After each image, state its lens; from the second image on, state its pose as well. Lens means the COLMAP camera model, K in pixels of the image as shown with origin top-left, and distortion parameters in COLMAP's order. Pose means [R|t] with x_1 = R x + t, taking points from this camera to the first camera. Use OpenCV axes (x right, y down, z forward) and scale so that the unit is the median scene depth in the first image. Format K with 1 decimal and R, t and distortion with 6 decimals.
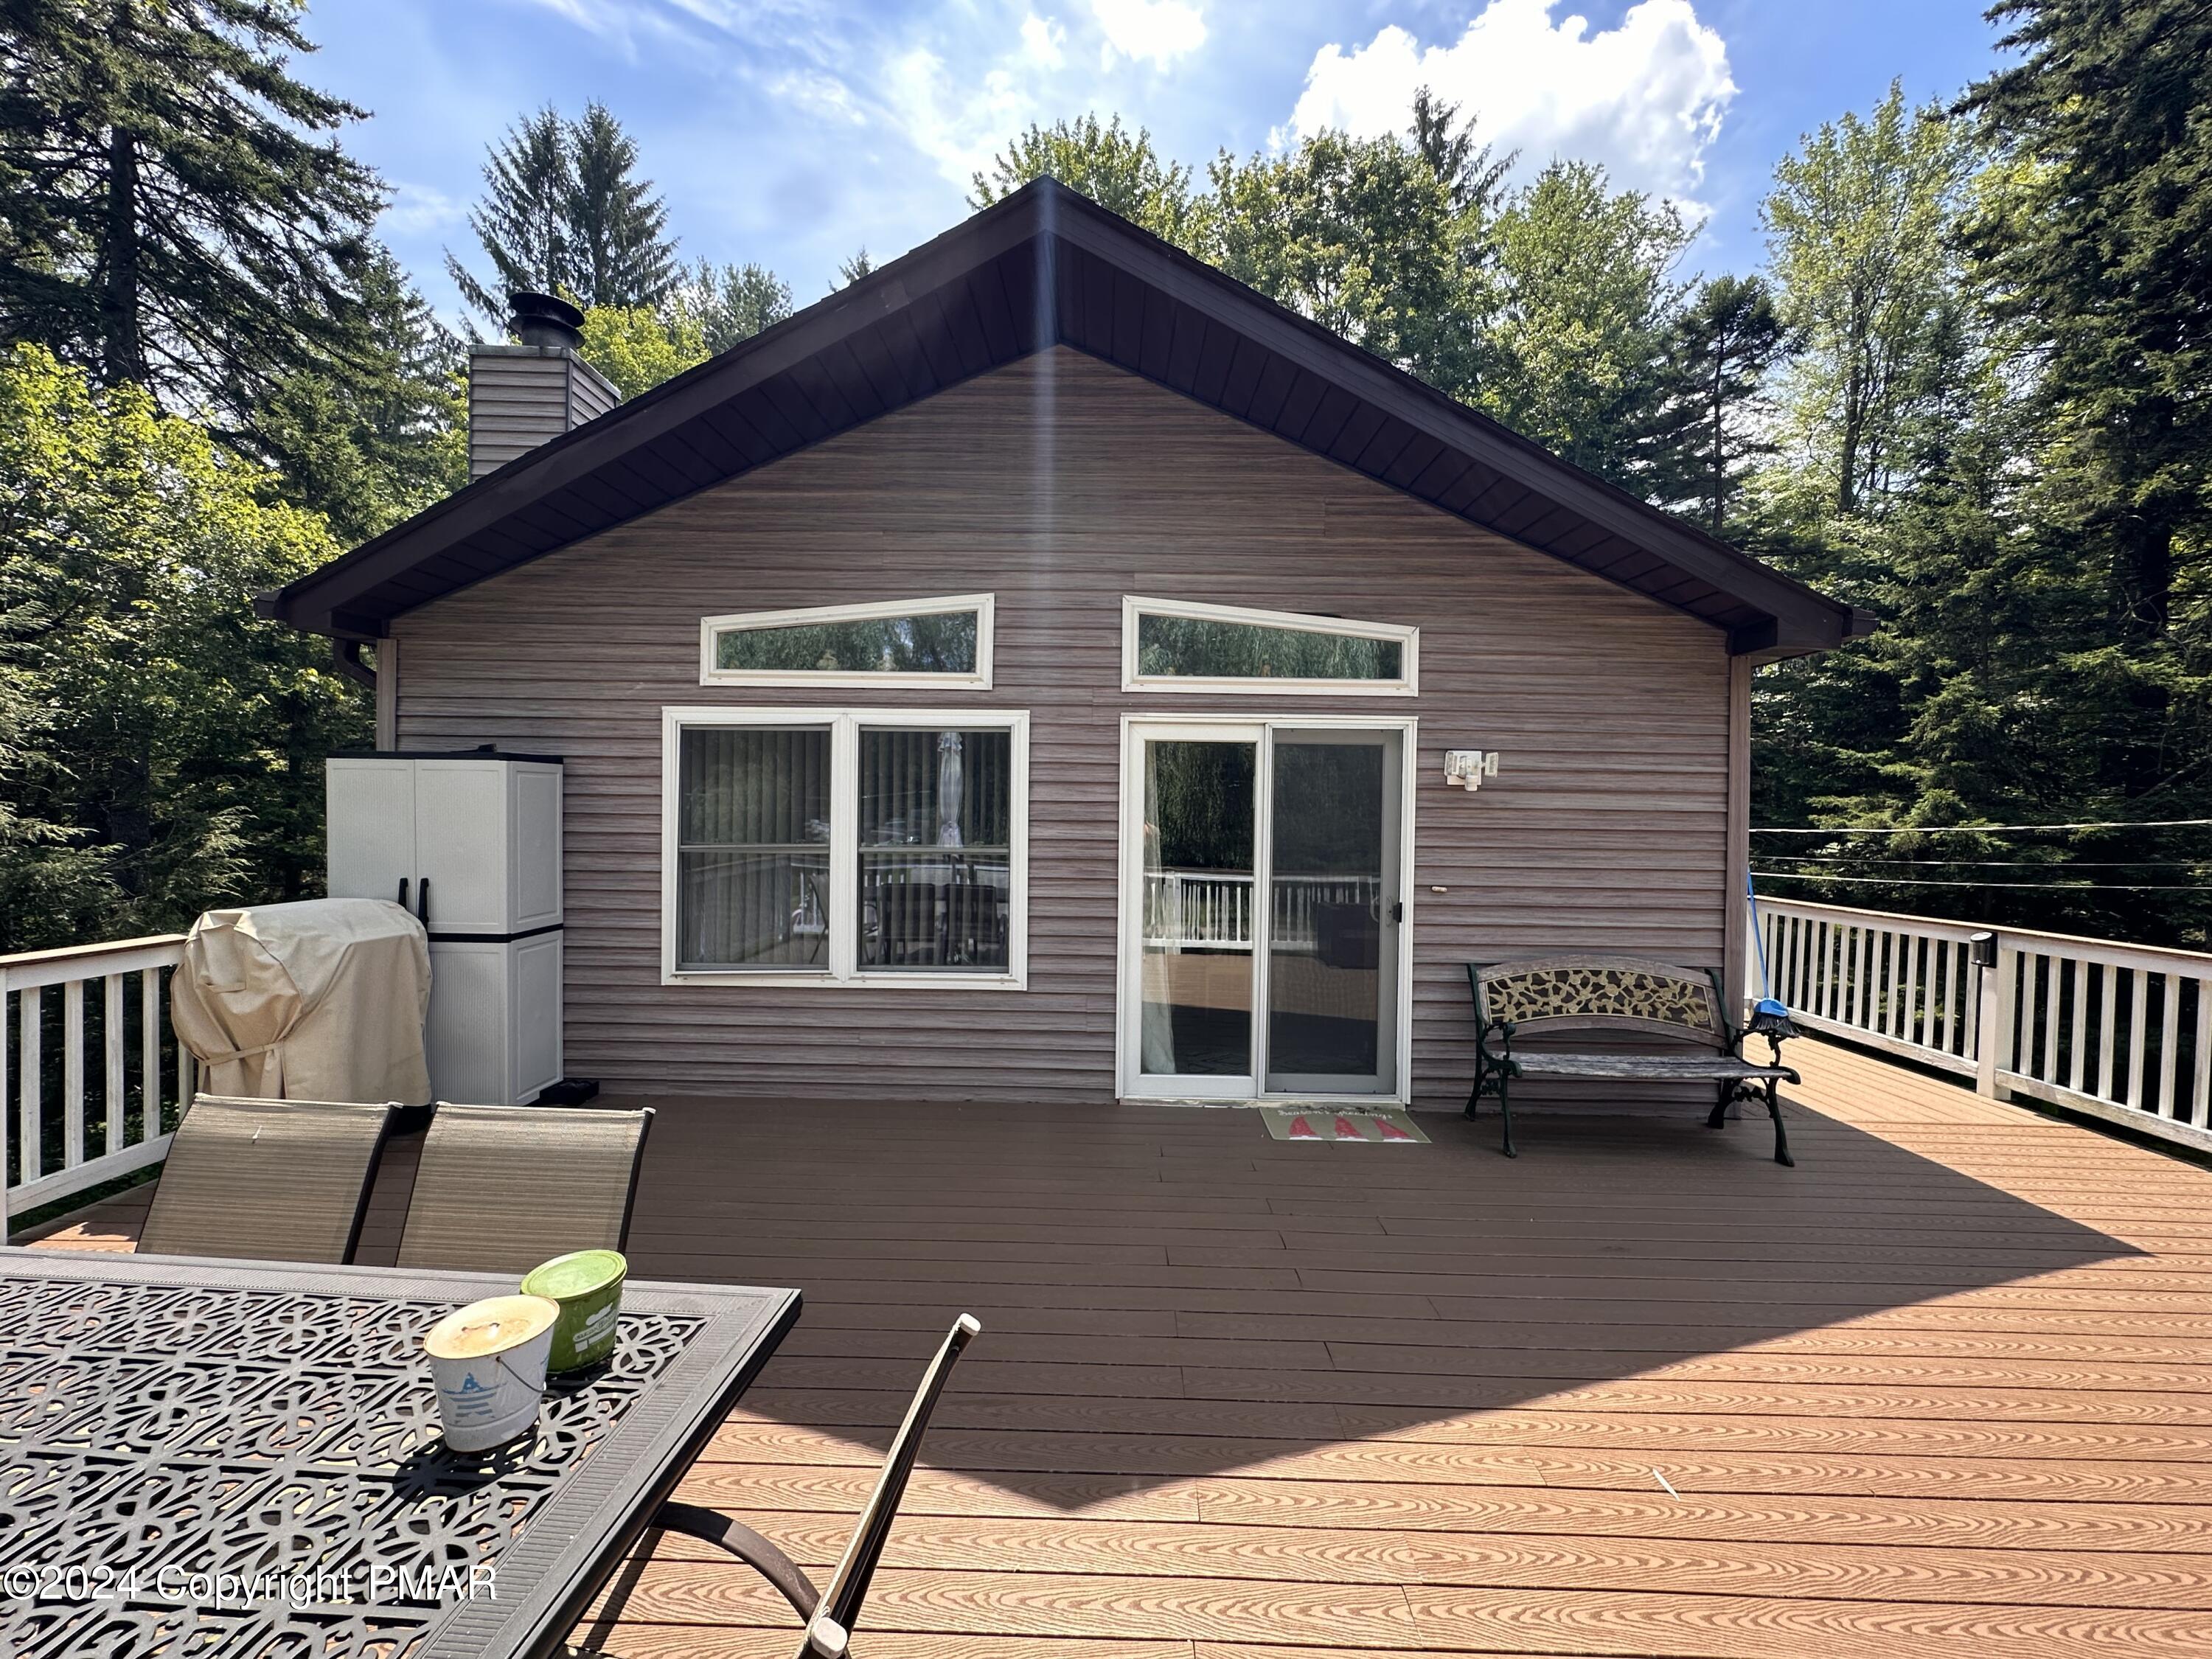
lens RADIAL K [[886.0, 0, 1109.5], [0, 886.0, 828.2], [0, 0, 1]] dist [-0.002565, 0.000522]
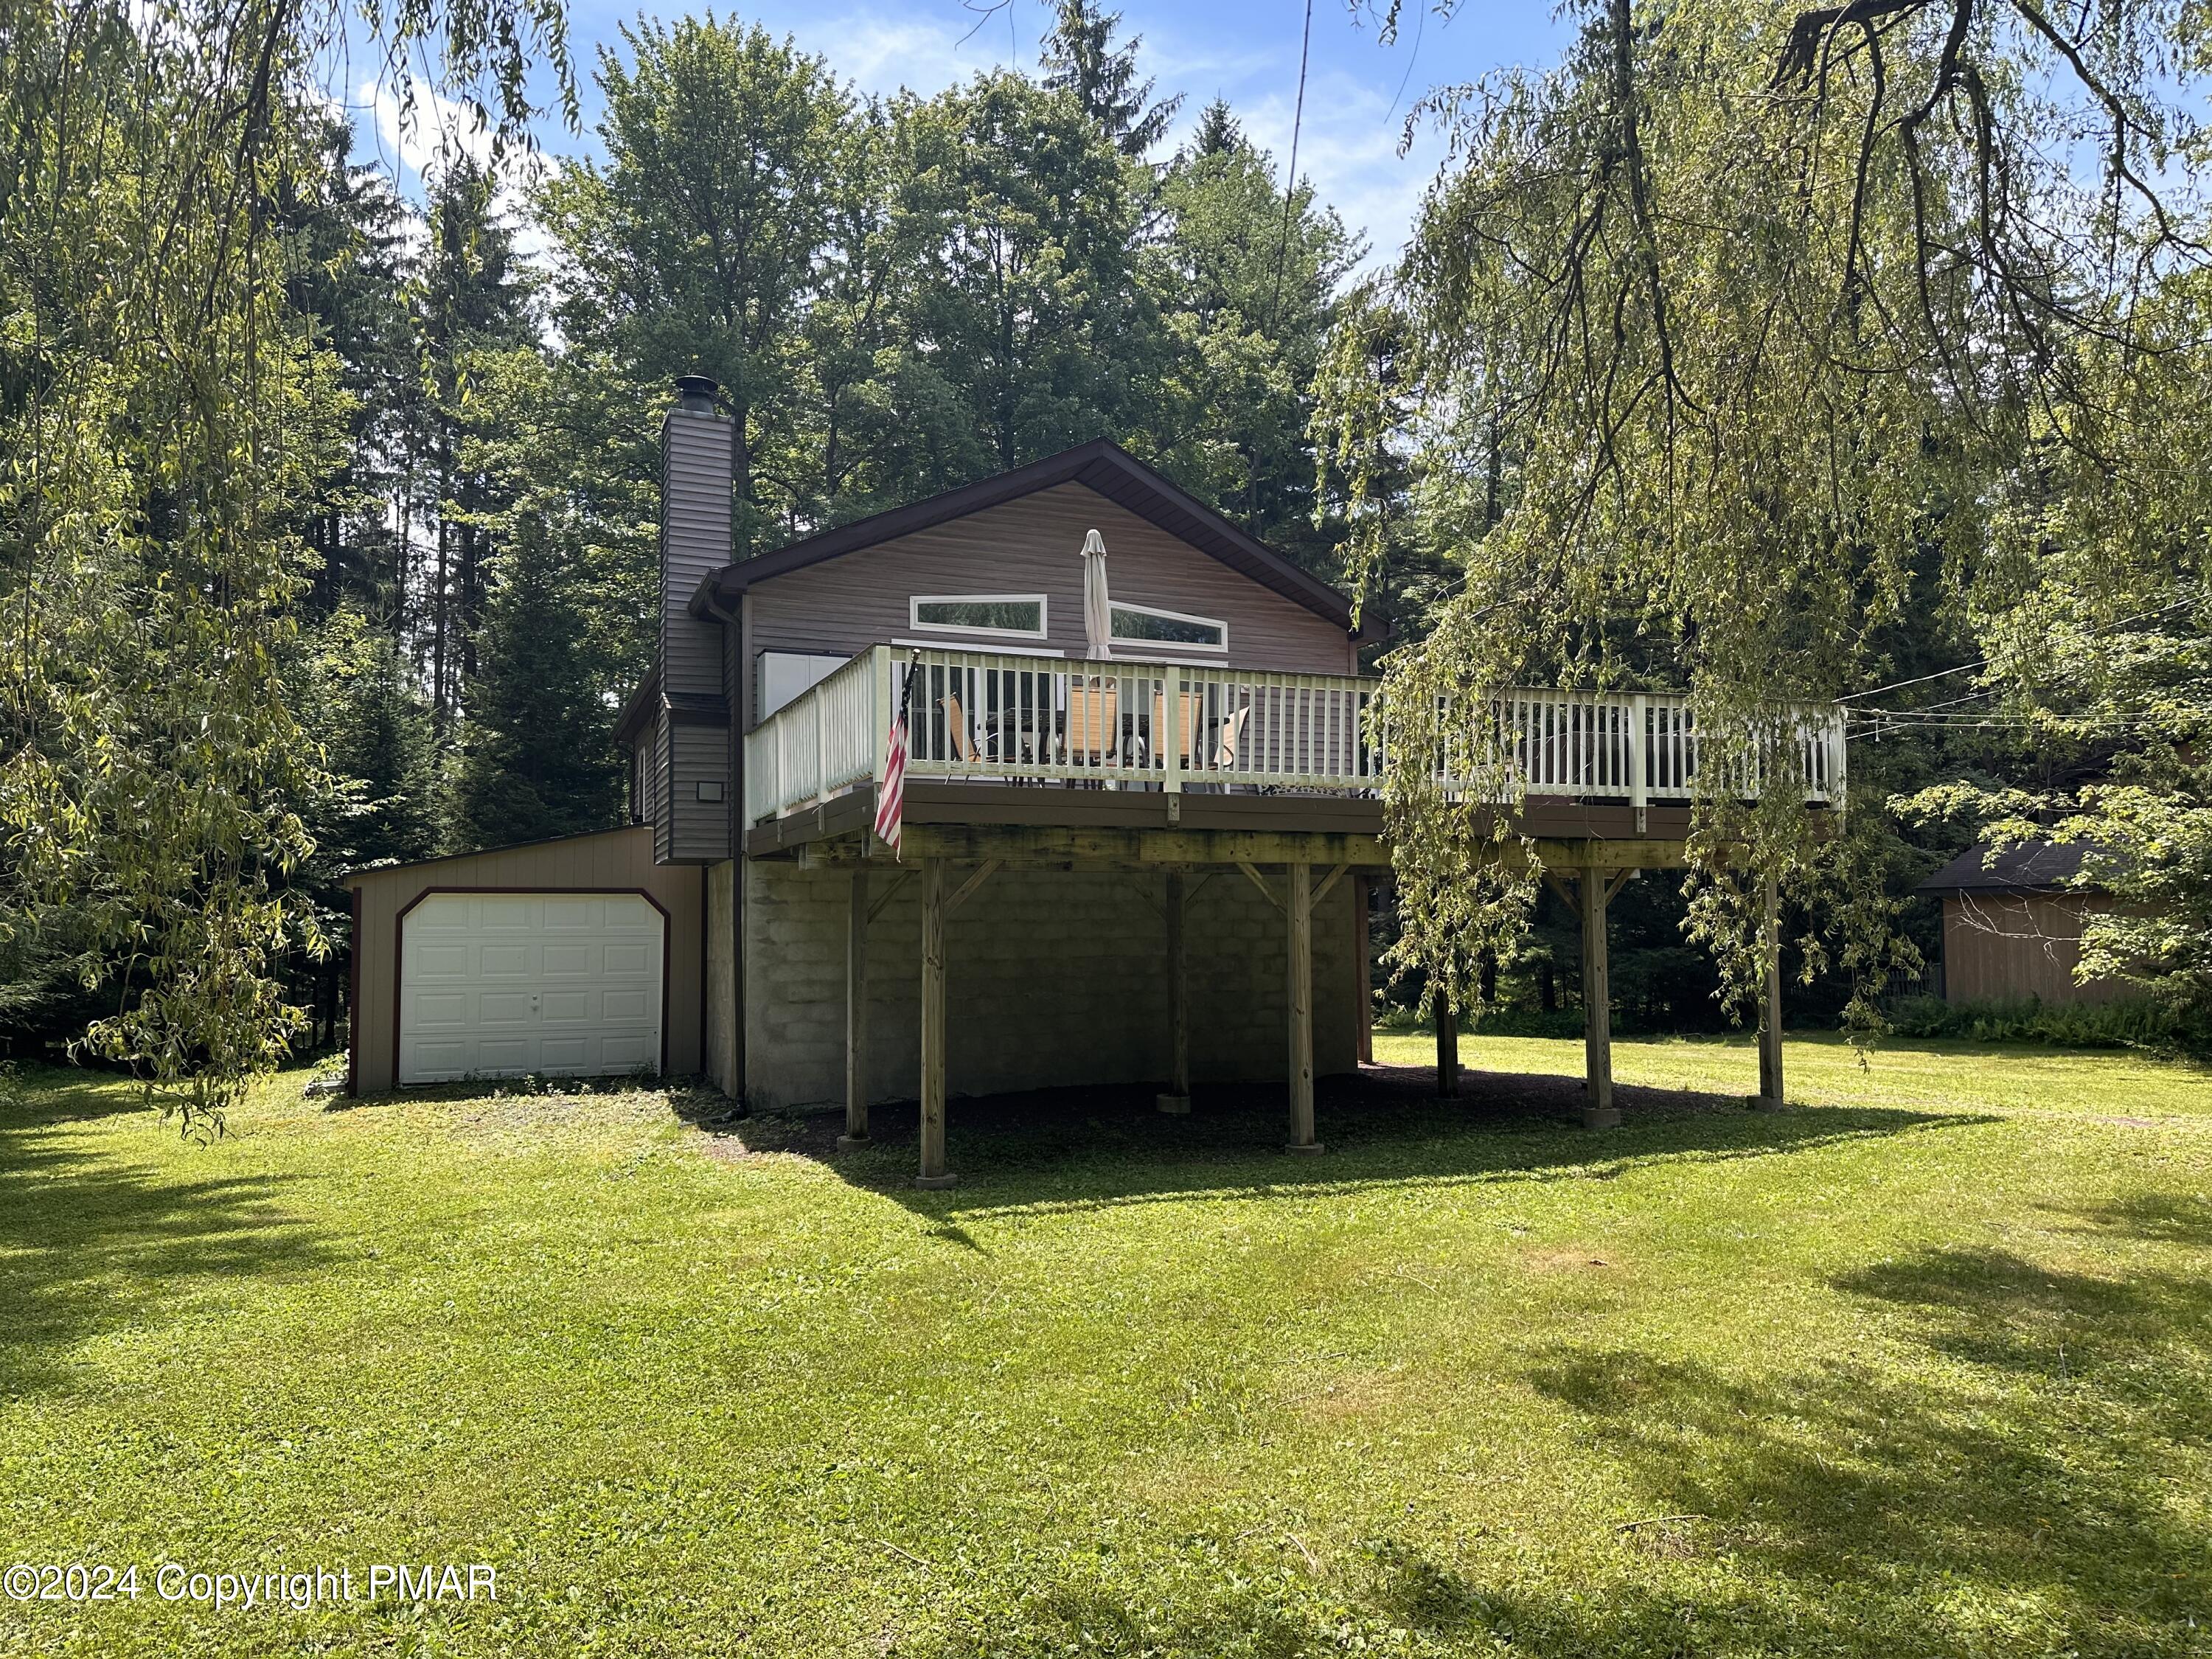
lens RADIAL K [[1534.0, 0, 1094.3], [0, 1534.0, 851.7], [0, 0, 1]] dist [0.154282, -0.321273]
pose [[0.925931, 0.001309, 0.377691, -1.405160], [0.024778, 0.997629, -0.064203, 0.582738], [-0.376879, 0.068806, 0.923703, -2.381548]]
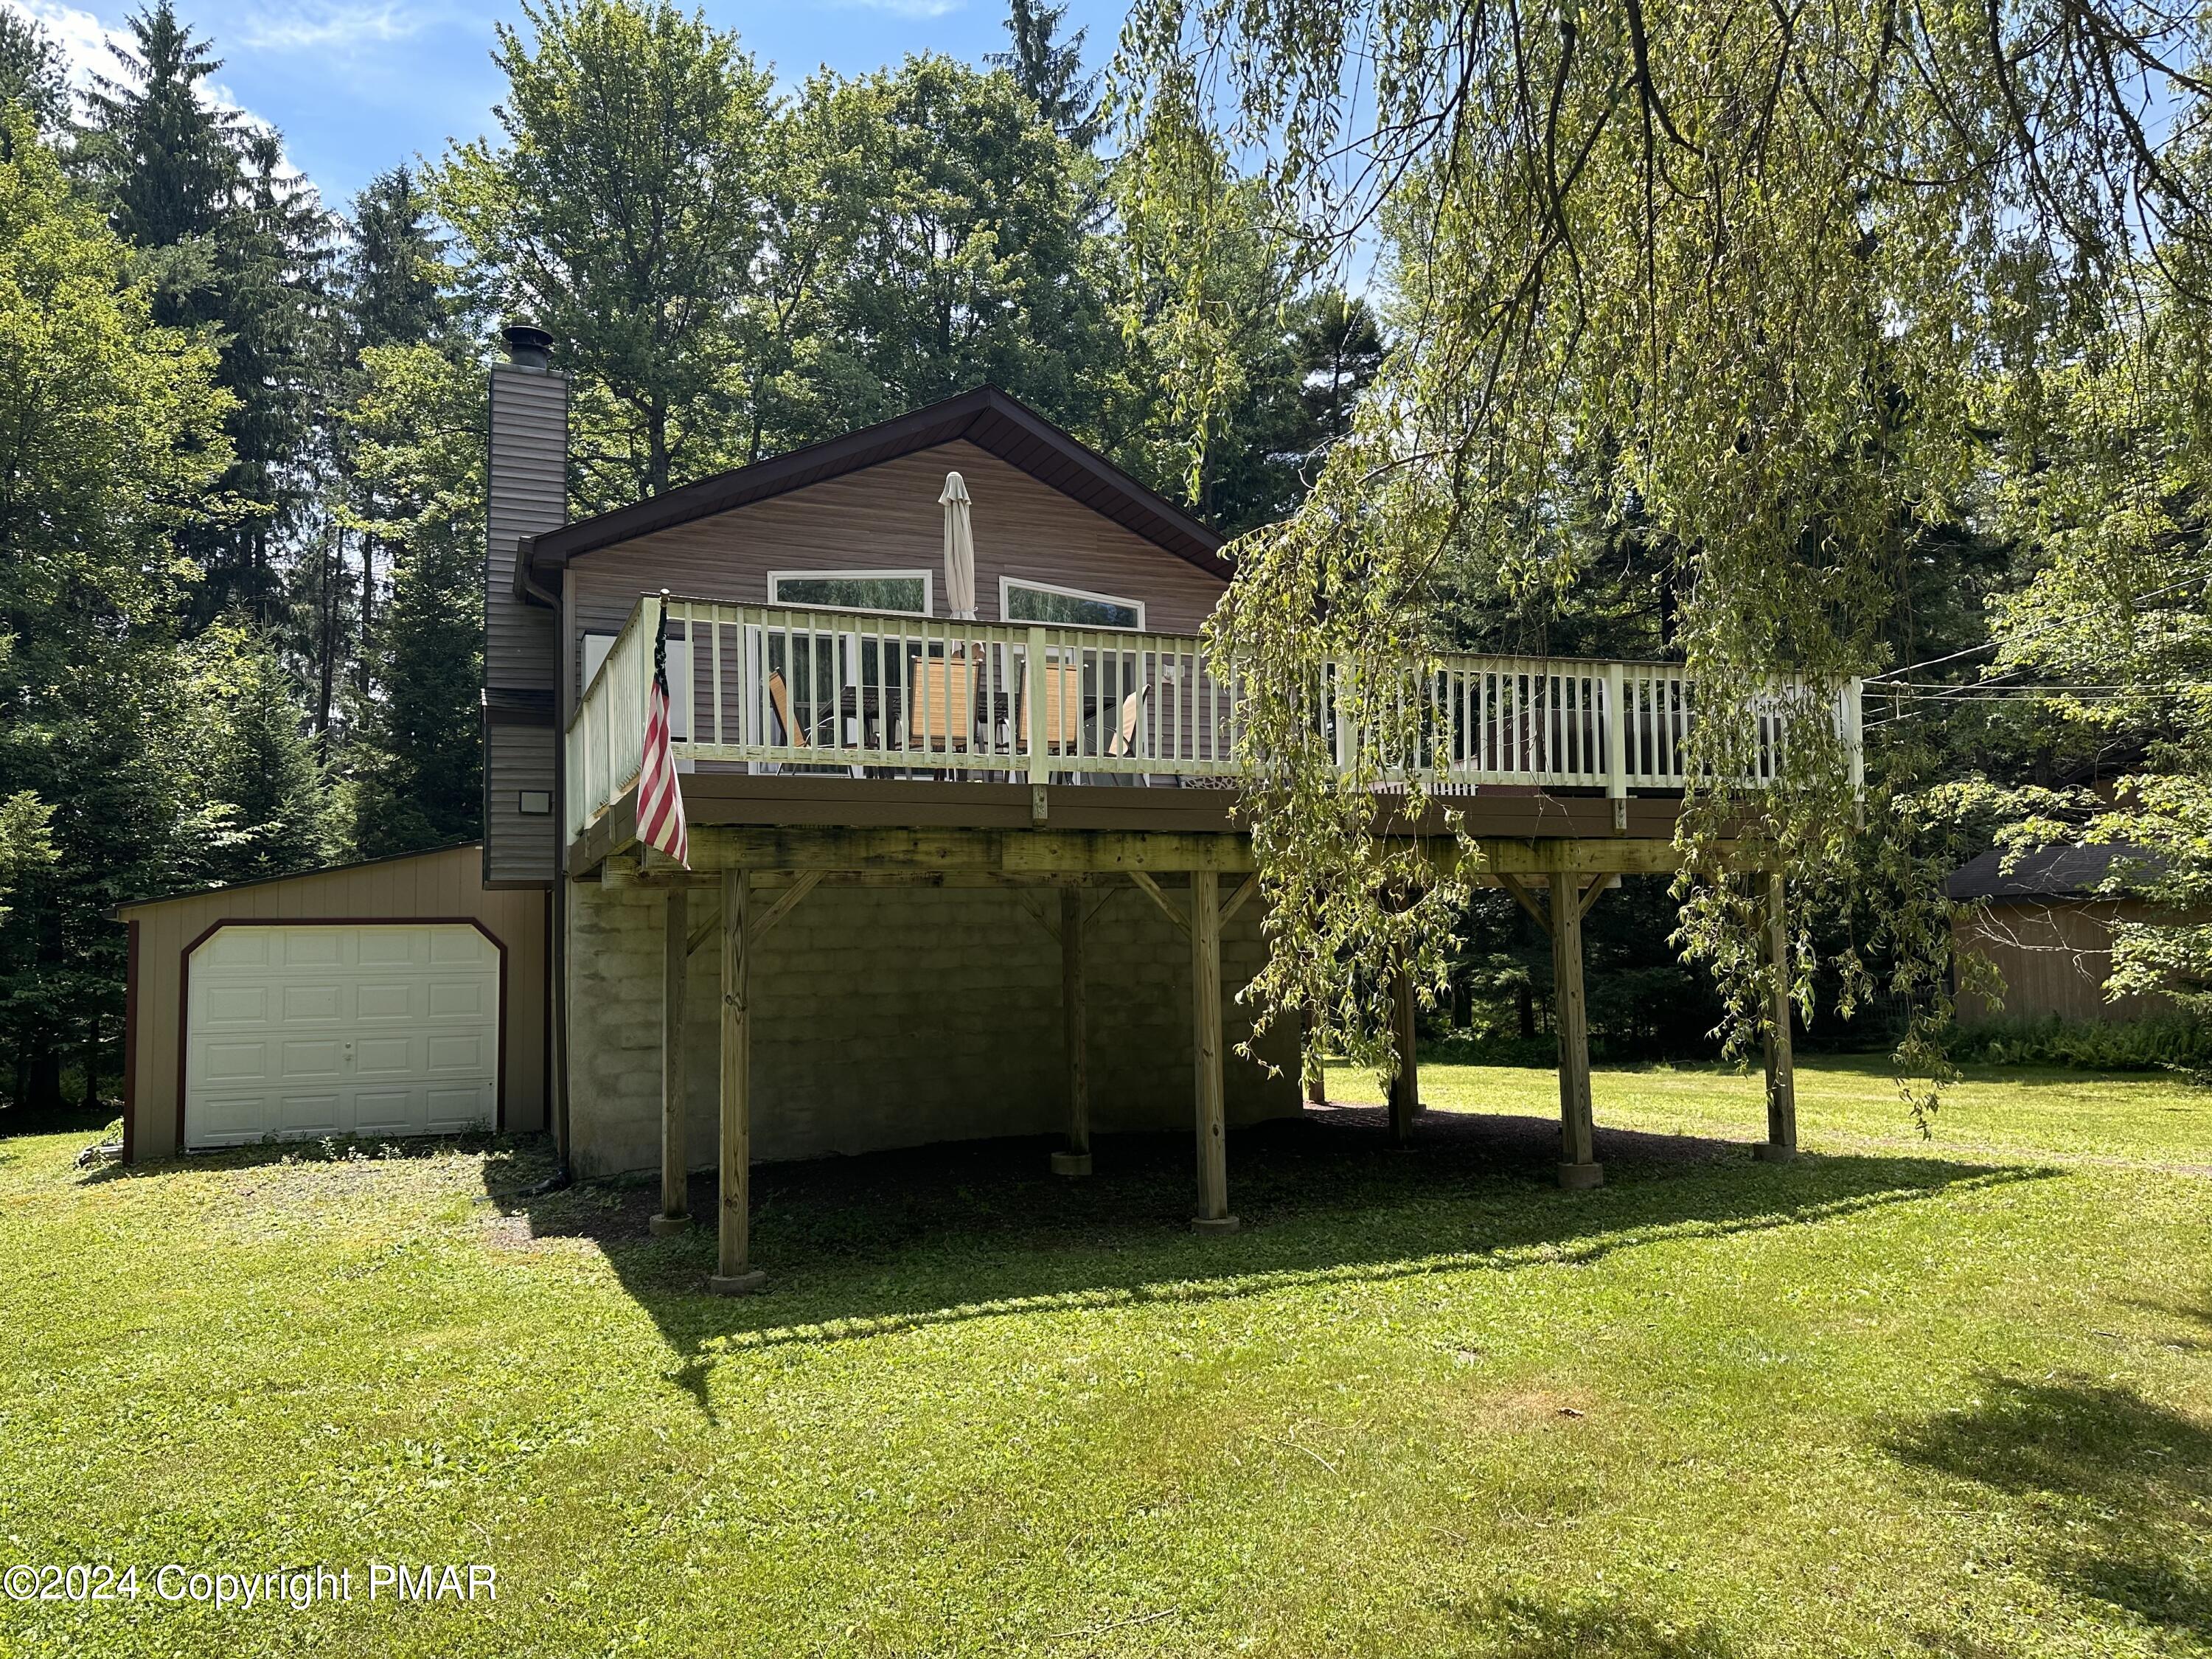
lens RADIAL K [[1532.9, 0, 1081.4], [0, 1532.9, 860.3], [0, 0, 1]] dist [0.124547, -0.234222]
pose [[0.925058, -0.007840, 0.379744, -1.048938], [0.039782, 0.996288, -0.076339, 0.583562], [-0.377736, 0.085725, 0.921936, -1.981462]]
